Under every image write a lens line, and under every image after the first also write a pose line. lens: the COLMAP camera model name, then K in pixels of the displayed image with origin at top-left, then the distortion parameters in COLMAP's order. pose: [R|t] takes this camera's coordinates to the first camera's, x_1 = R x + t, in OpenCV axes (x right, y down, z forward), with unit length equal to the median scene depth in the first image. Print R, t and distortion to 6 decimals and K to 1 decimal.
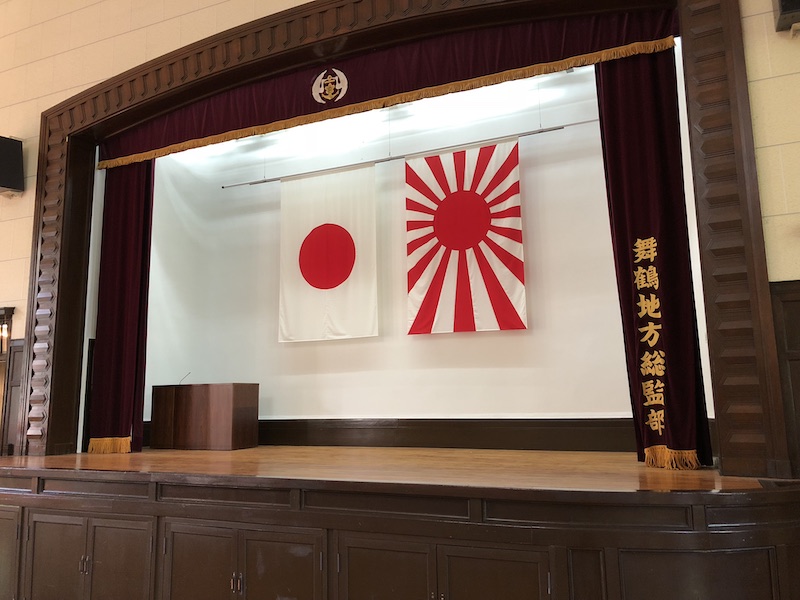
lens RADIAL K [[652.6, 0, 400.0], [0, 652.6, 300.0], [0, 0, 1]] dist [0.071579, -0.000607]
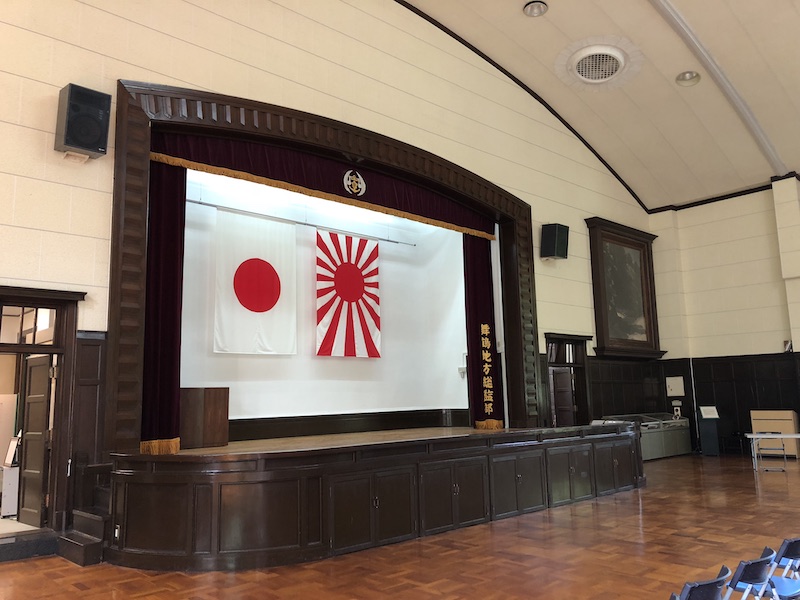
lens RADIAL K [[652.6, 0, 400.0], [0, 652.6, 300.0], [0, 0, 1]] dist [0.071579, -0.000607]
pose [[0.381600, 0.143807, 0.913072, -1.226385], [-0.119183, 0.987232, -0.105677, 0.063295], [-0.916612, -0.068496, 0.393867, 0.293922]]
